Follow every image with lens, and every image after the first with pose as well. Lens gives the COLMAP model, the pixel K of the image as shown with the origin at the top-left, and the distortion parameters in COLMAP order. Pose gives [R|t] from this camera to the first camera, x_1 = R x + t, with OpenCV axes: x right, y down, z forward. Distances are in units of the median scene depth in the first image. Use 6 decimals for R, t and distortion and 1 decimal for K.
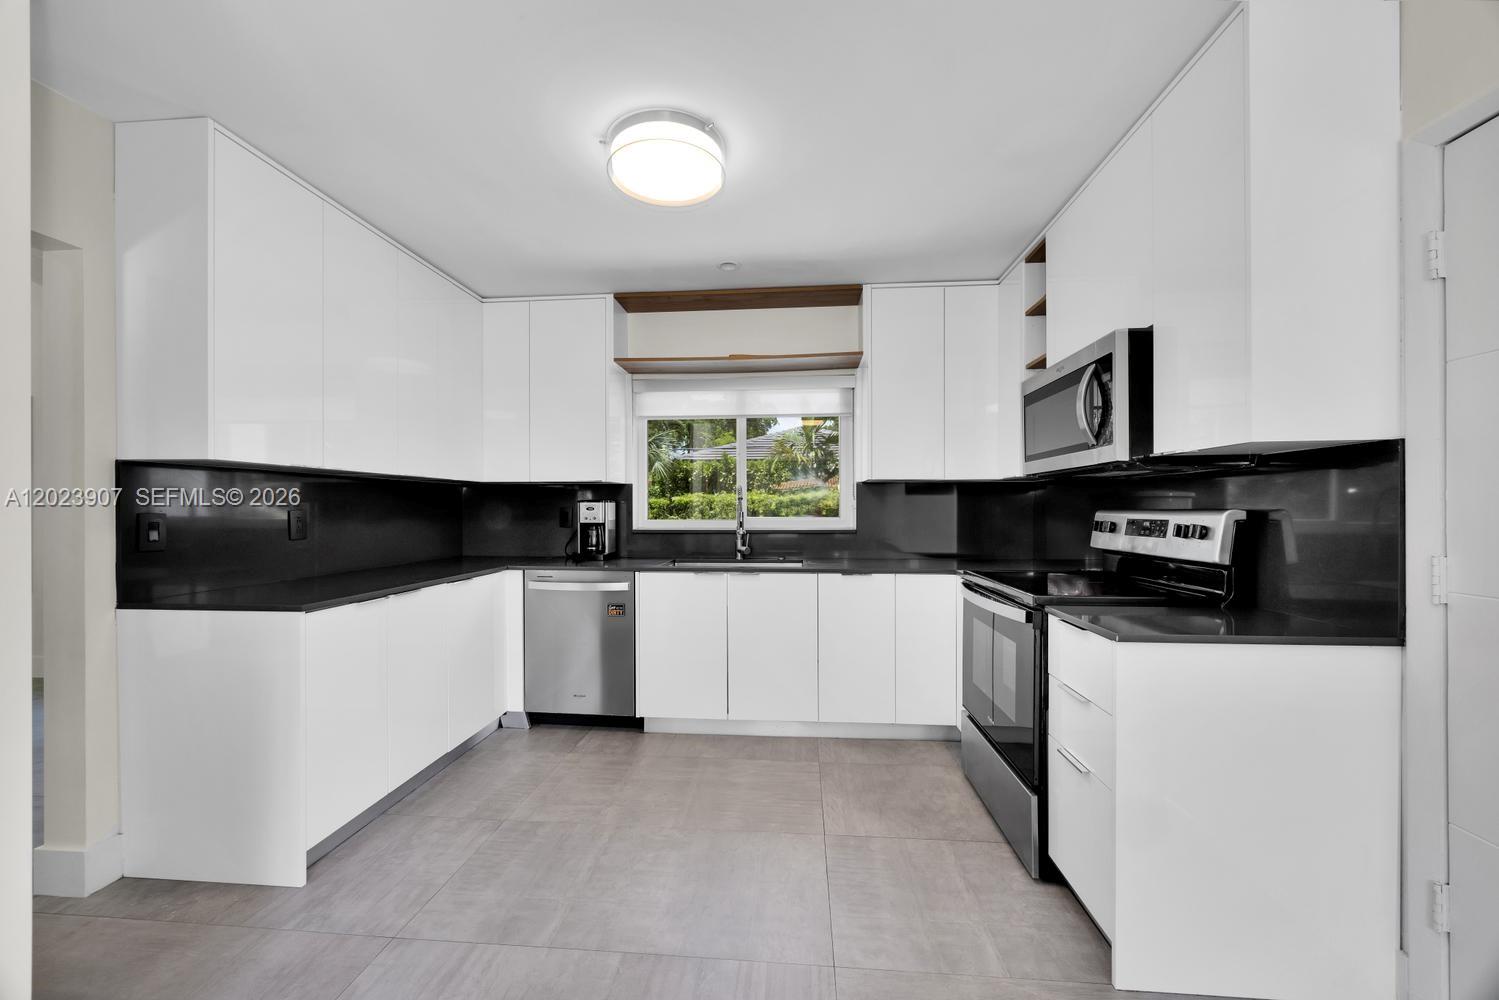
lens RADIAL K [[567.2, 0, 761.1], [0, 567.2, 510.6], [0, 0, 1]] dist [-0.000236, 0.000770]
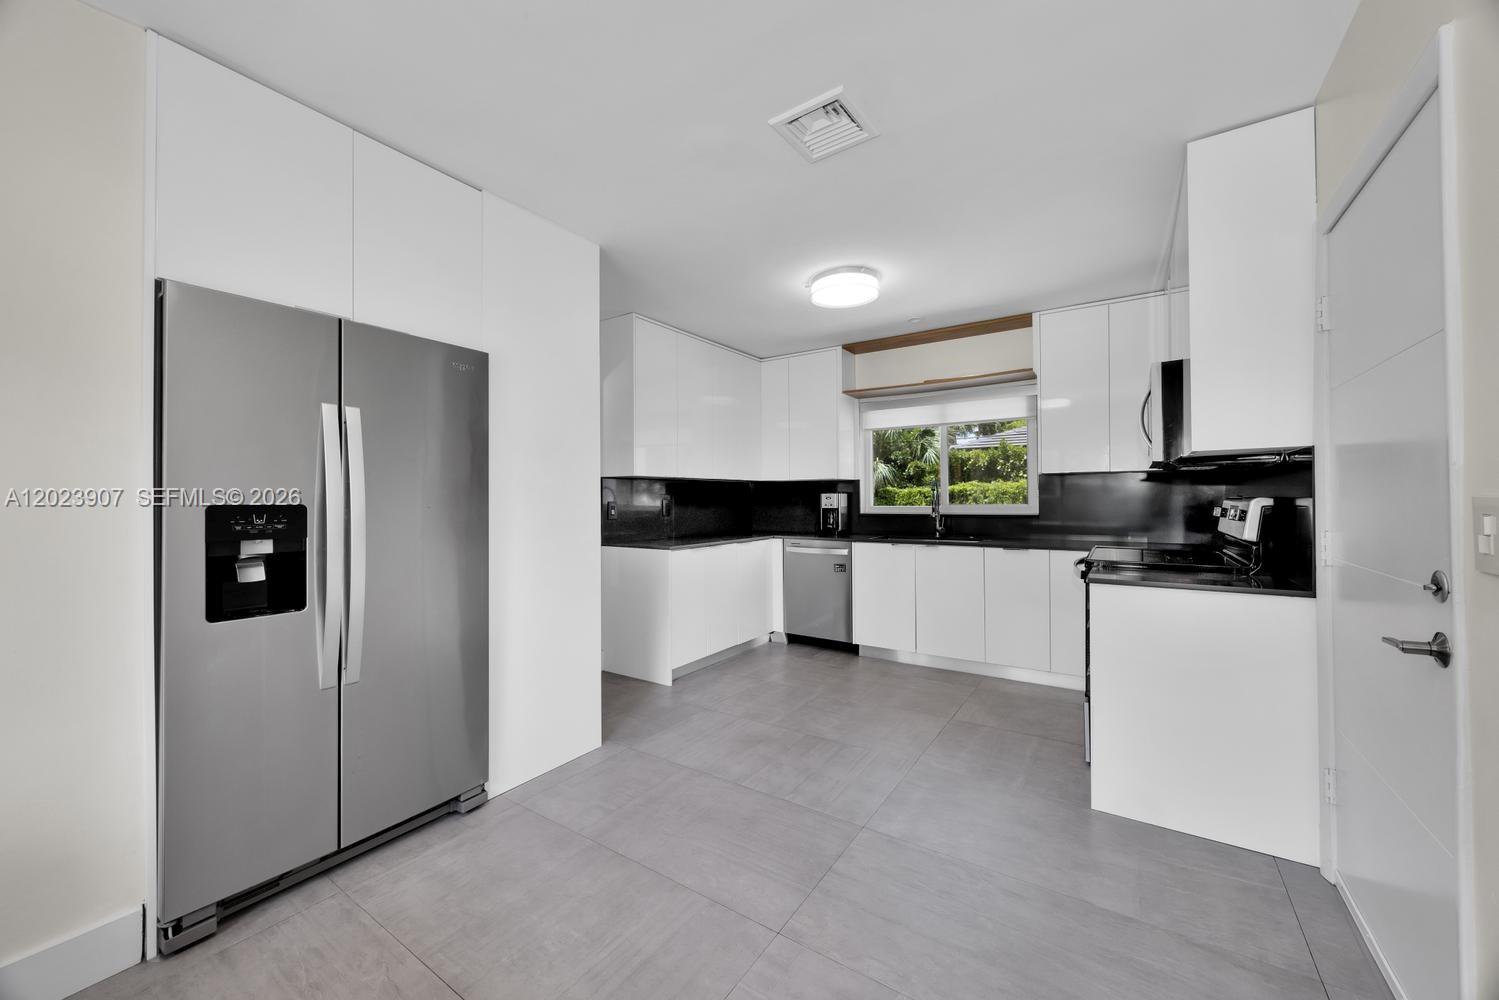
lens RADIAL K [[567.2, 0, 758.7], [0, 567.2, 498.3], [0, 0, 1]] dist [-0.000236, 0.000770]
pose [[0.872282, -0.003923, -0.488987, 0.266132], [0.003368, 0.999992, -0.002015, -0.000614], [0.488991, 0.000111, 0.872289, -0.354732]]
